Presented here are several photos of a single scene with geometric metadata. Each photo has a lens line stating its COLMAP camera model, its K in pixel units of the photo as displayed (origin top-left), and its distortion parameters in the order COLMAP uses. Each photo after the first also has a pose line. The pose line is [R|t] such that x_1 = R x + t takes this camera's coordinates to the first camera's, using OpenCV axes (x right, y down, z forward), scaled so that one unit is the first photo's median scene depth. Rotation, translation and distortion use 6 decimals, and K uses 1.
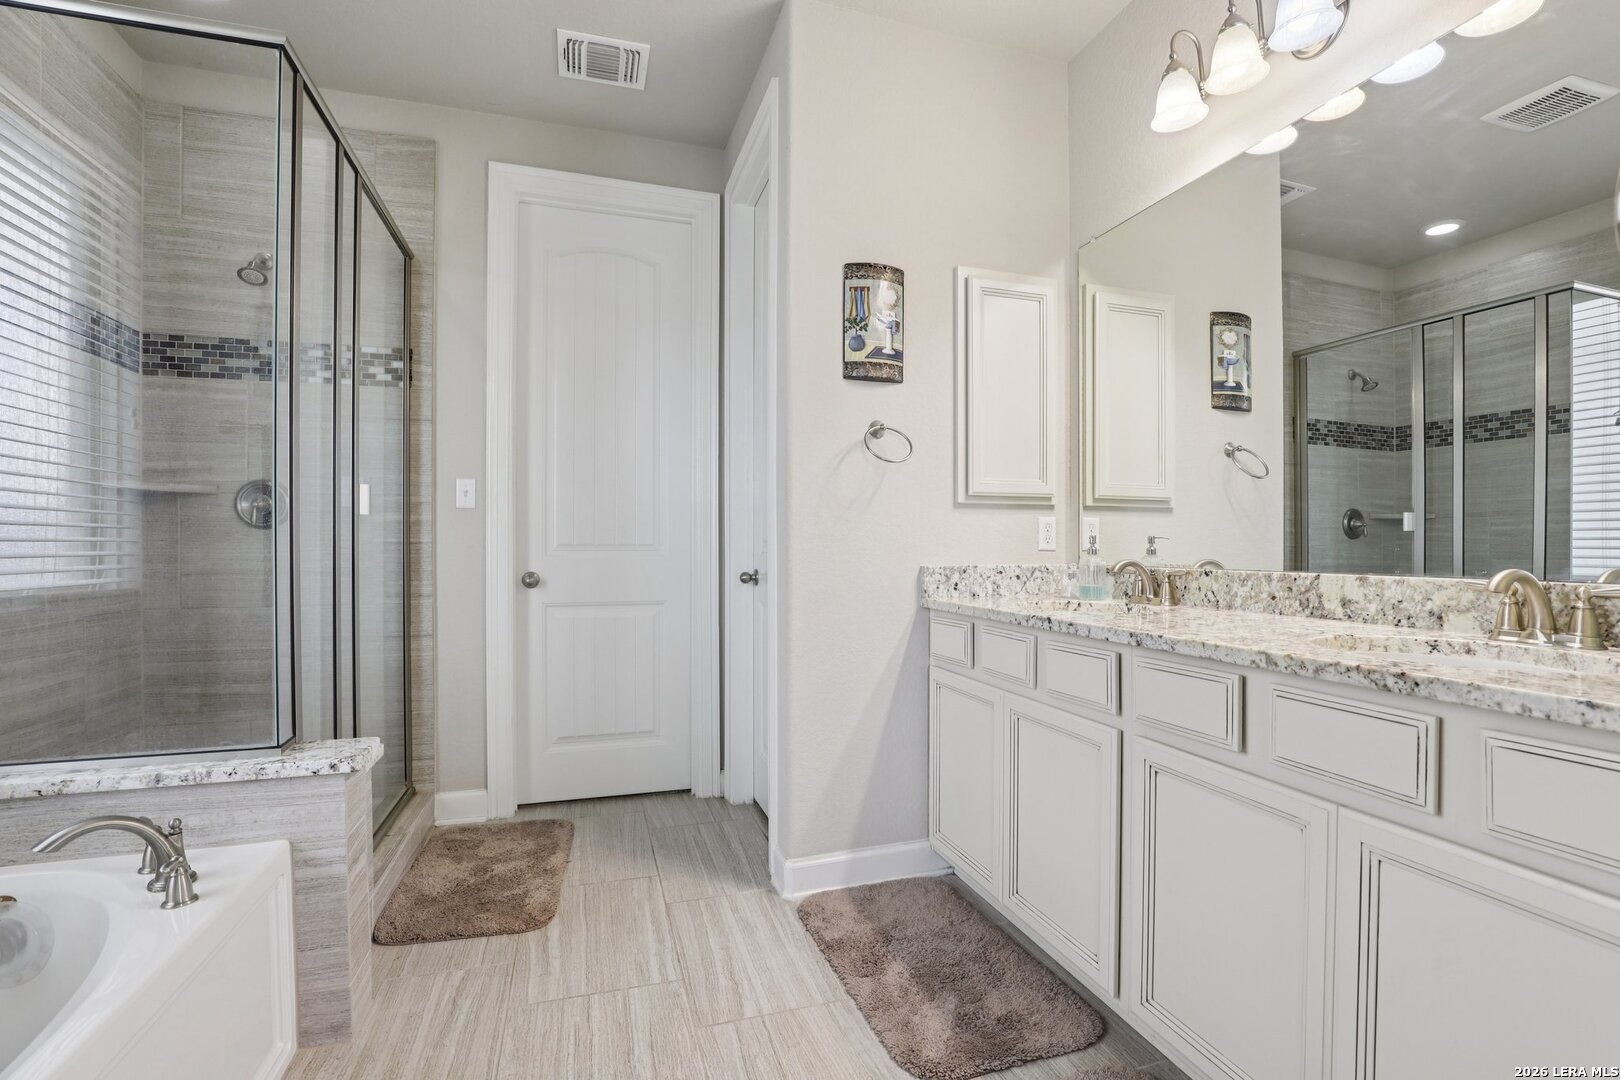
lens RADIAL K [[748.3, 0, 821.2], [0, 748.3, 548.7], [0, 0, 1]] dist [-0.031794, 0.005325]
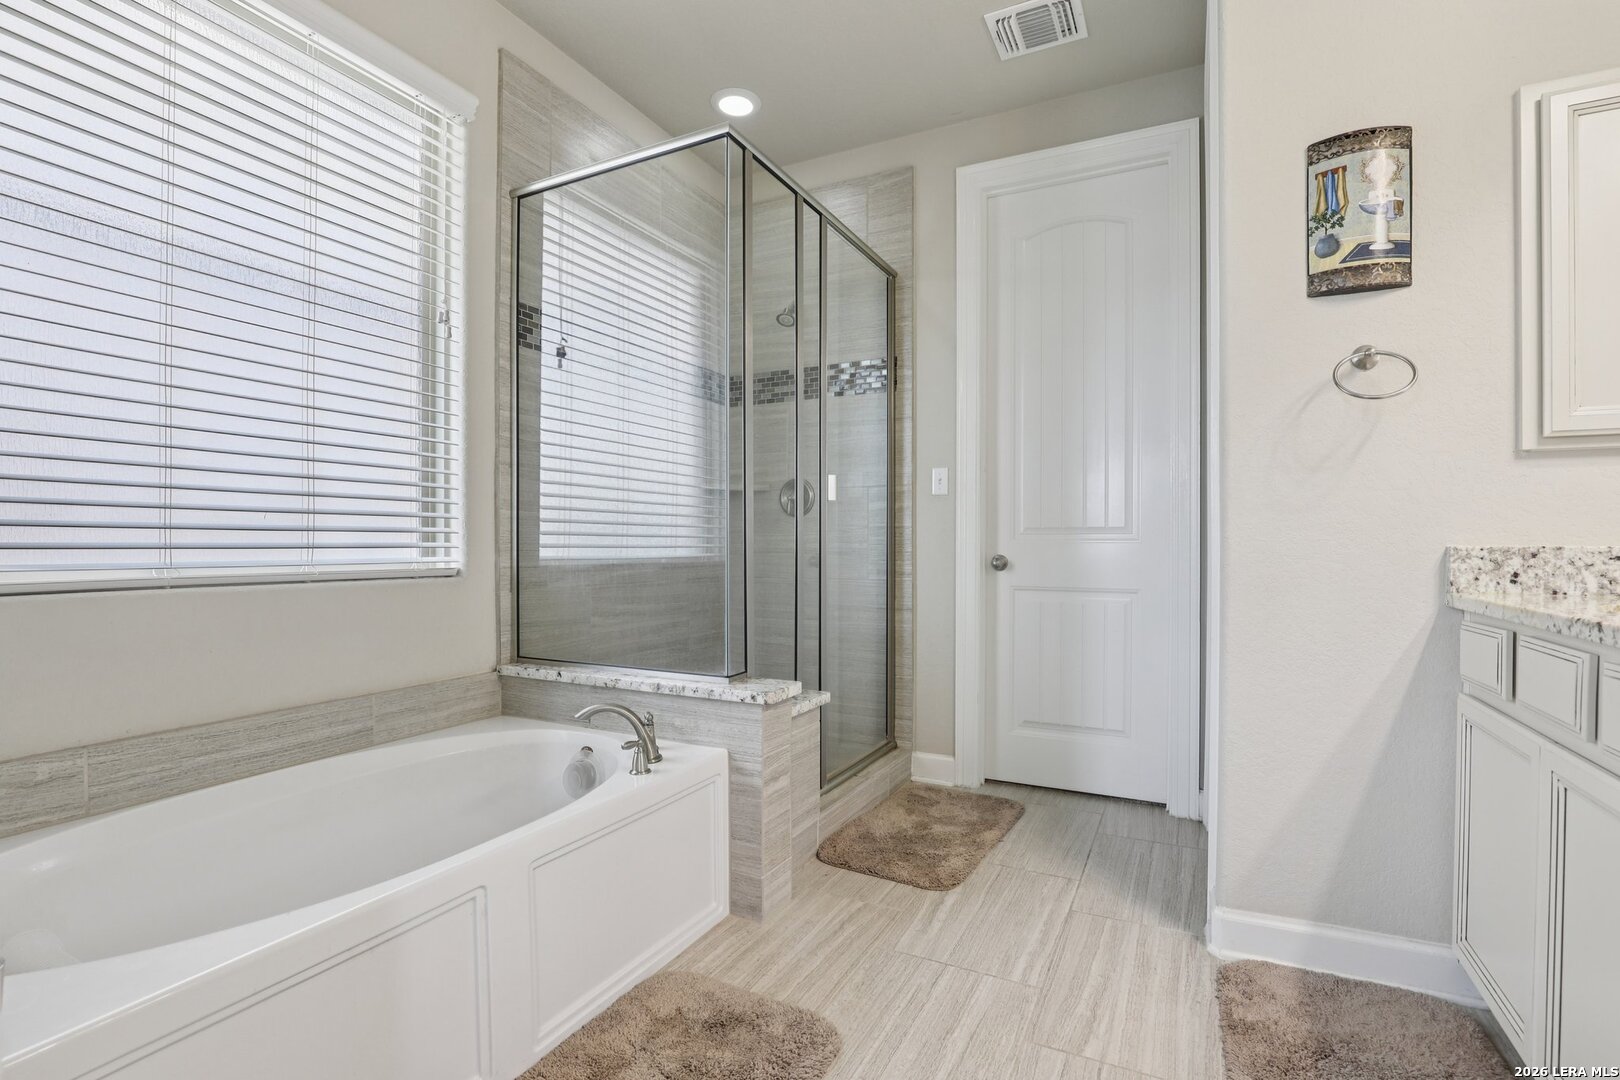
lens RADIAL K [[748.3, 0, 820.5], [0, 748.3, 550.4], [0, 0, 1]] dist [-0.031794, 0.005325]
pose [[0.712642, 0.007009, -0.701492, 0.203309], [-0.004539, 0.999975, 0.005381, 0.026705], [0.701513, -0.000651, 0.712657, 0.121311]]
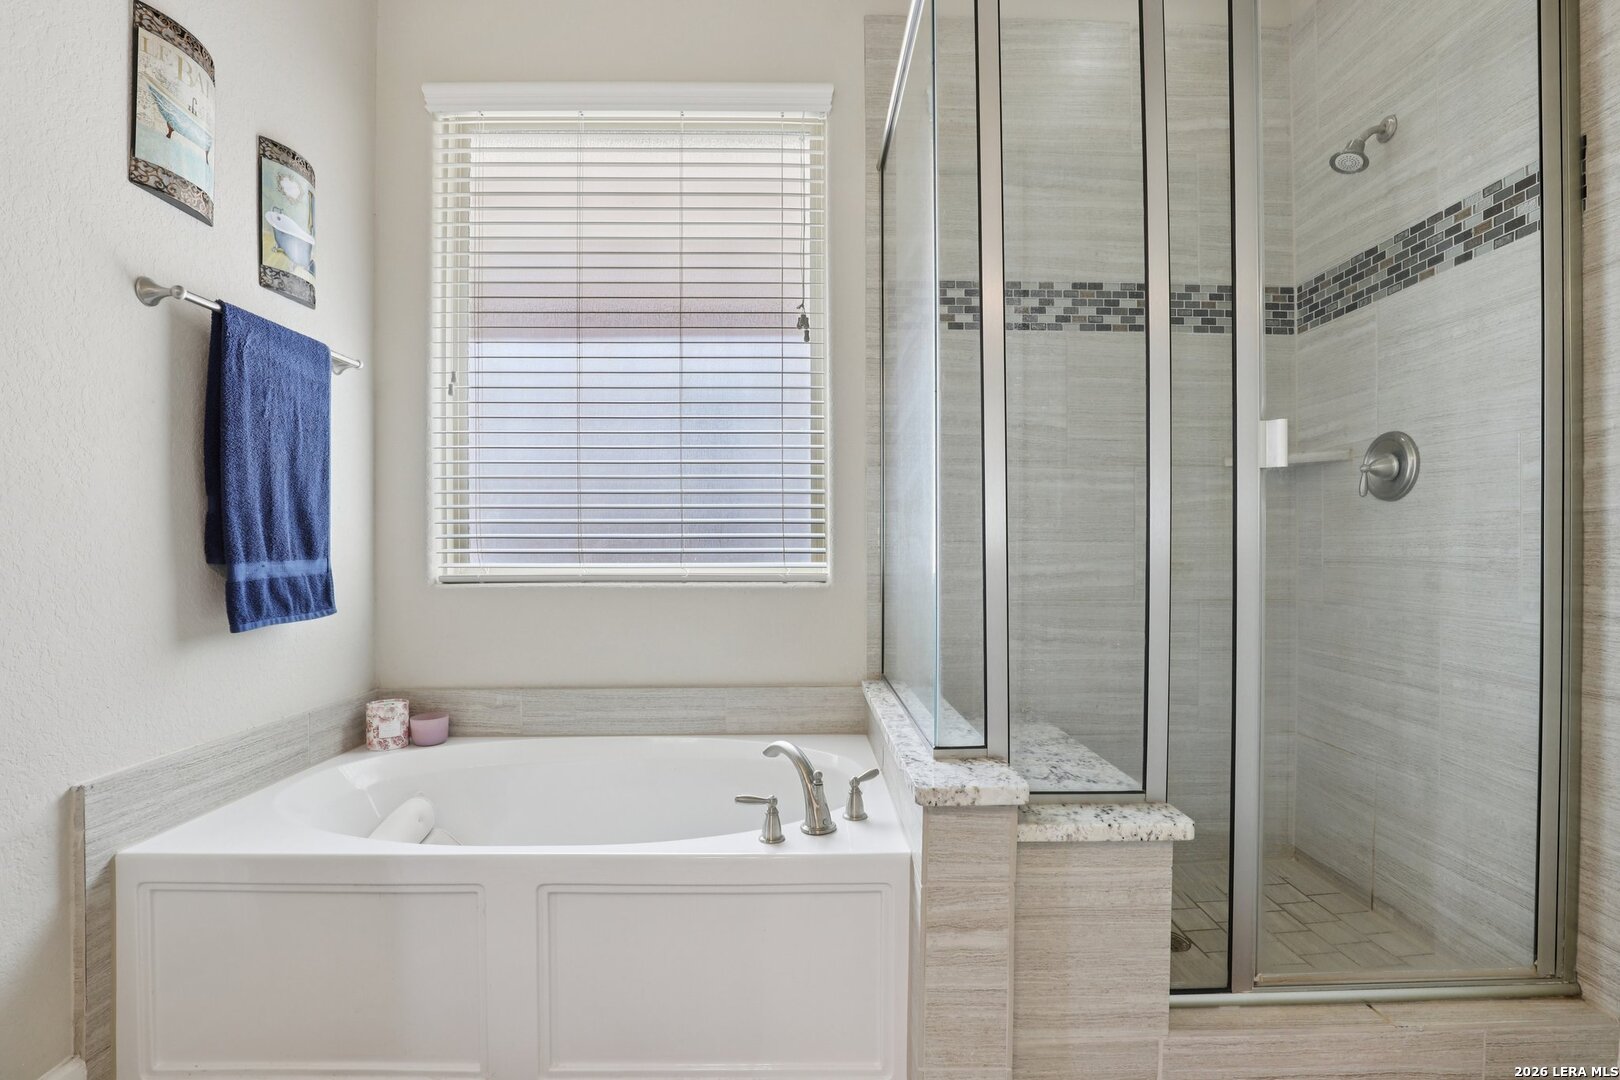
lens RADIAL K [[748.3, 0, 811.6], [0, 748.3, 550.7], [0, 0, 1]] dist [-0.031794, 0.005325]
pose [[-0.291006, 0.005397, -0.956706, 0.102897], [-0.002518, 0.999976, 0.006407, 0.020672], [0.956718, 0.004273, -0.290986, 0.760058]]
